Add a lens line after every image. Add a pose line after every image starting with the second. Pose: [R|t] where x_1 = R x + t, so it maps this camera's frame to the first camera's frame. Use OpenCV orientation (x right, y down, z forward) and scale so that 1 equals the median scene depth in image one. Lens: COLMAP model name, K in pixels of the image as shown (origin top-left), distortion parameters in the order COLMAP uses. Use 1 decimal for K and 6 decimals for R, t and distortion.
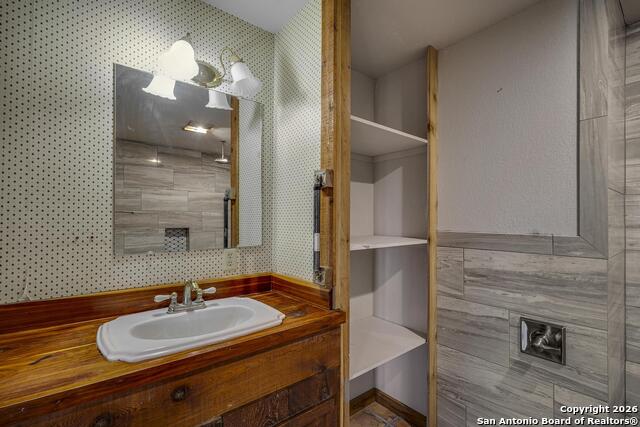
lens RADIAL K [[297.5, 0, 320.7], [0, 297.5, 217.7], [0, 0, 1]] dist [0.006439, 0.000506]
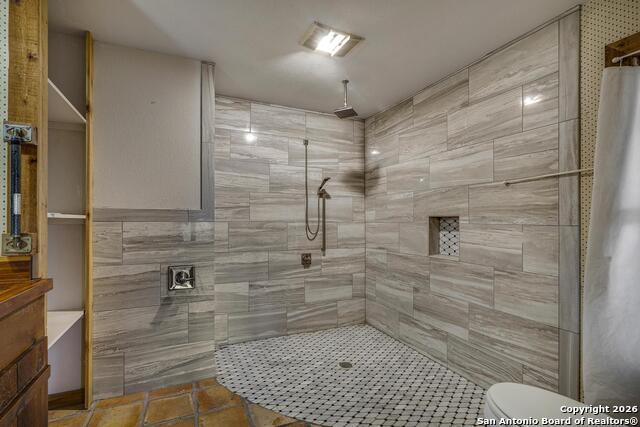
lens RADIAL K [[297.5, 0, 321.1], [0, 297.5, 217.6], [0, 0, 1]] dist [0.006439, 0.000506]
pose [[0.248304, 0.007716, 0.968651, -0.478640], [-0.001201, 0.999970, -0.007658, 0.095060], [-0.968681, 0.000738, 0.248306, -0.062963]]
